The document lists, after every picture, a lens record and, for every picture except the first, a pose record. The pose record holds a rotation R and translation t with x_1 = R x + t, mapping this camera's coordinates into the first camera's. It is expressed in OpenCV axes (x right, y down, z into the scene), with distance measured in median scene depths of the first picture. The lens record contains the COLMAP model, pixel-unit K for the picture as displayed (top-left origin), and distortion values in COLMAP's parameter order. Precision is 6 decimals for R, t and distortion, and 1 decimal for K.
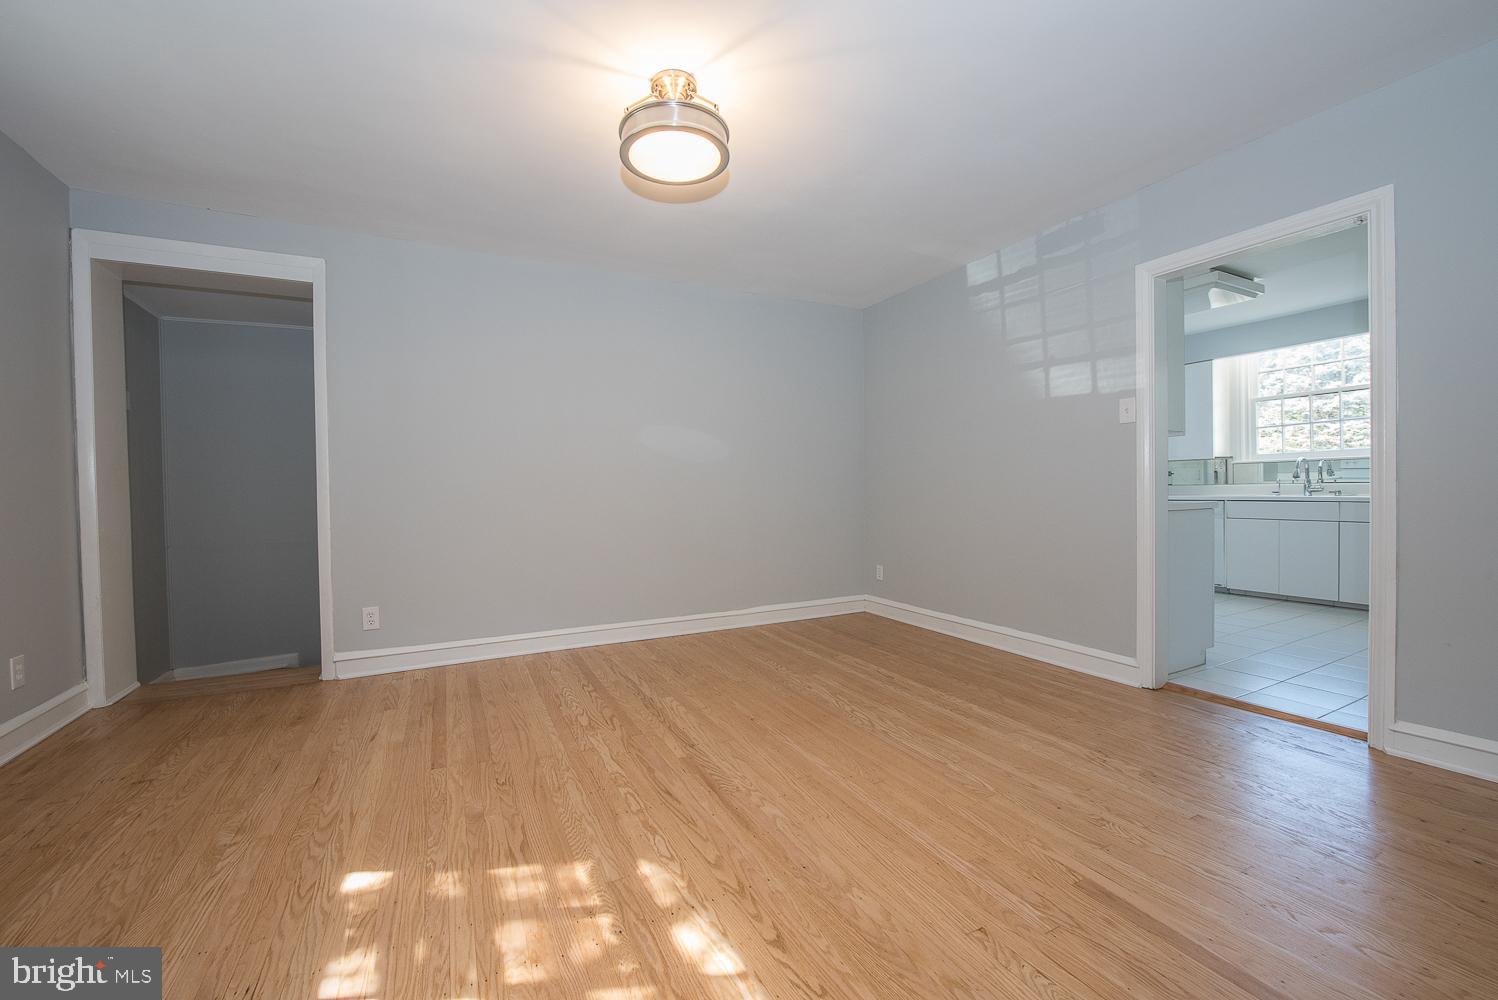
lens RADIAL K [[597.4, 0, 754.2], [0, 597.4, 502.5], [0, 0, 1]] dist [-0.016765, -0.000265]
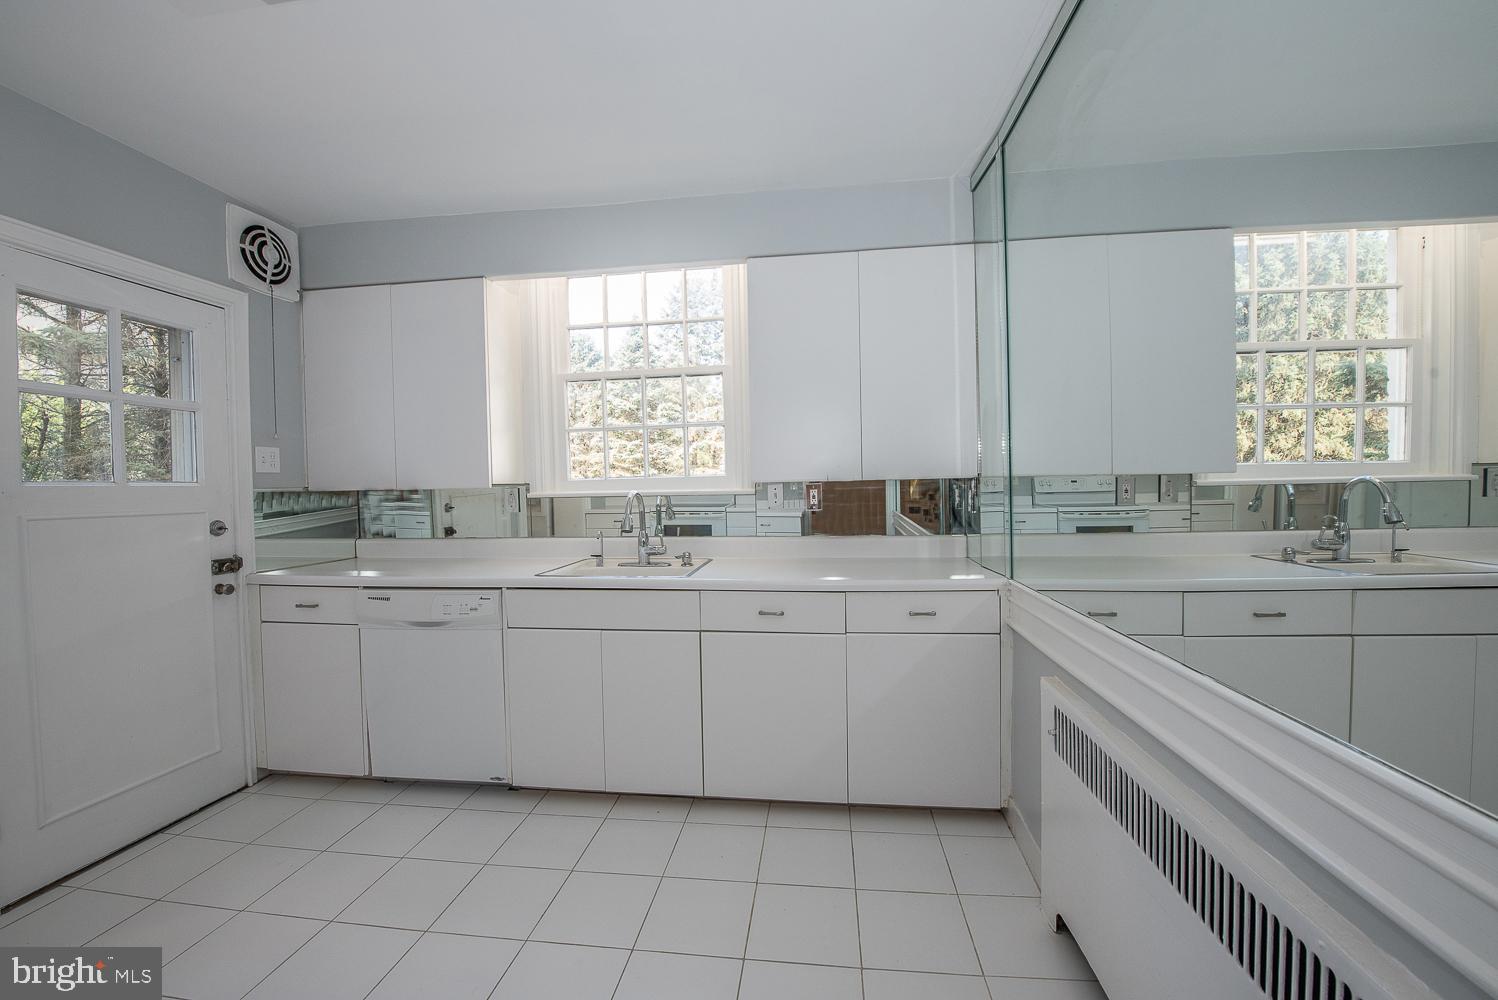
lens RADIAL K [[597.4, 0, 752.9], [0, 597.4, 498.4], [0, 0, 1]] dist [-0.016765, -0.000265]
pose [[0.572923, -0.008393, 0.819566, 0.512049], [0.021331, 0.999762, -0.004674, -0.060370], [-0.819331, 0.020160, 0.572966, 0.561410]]
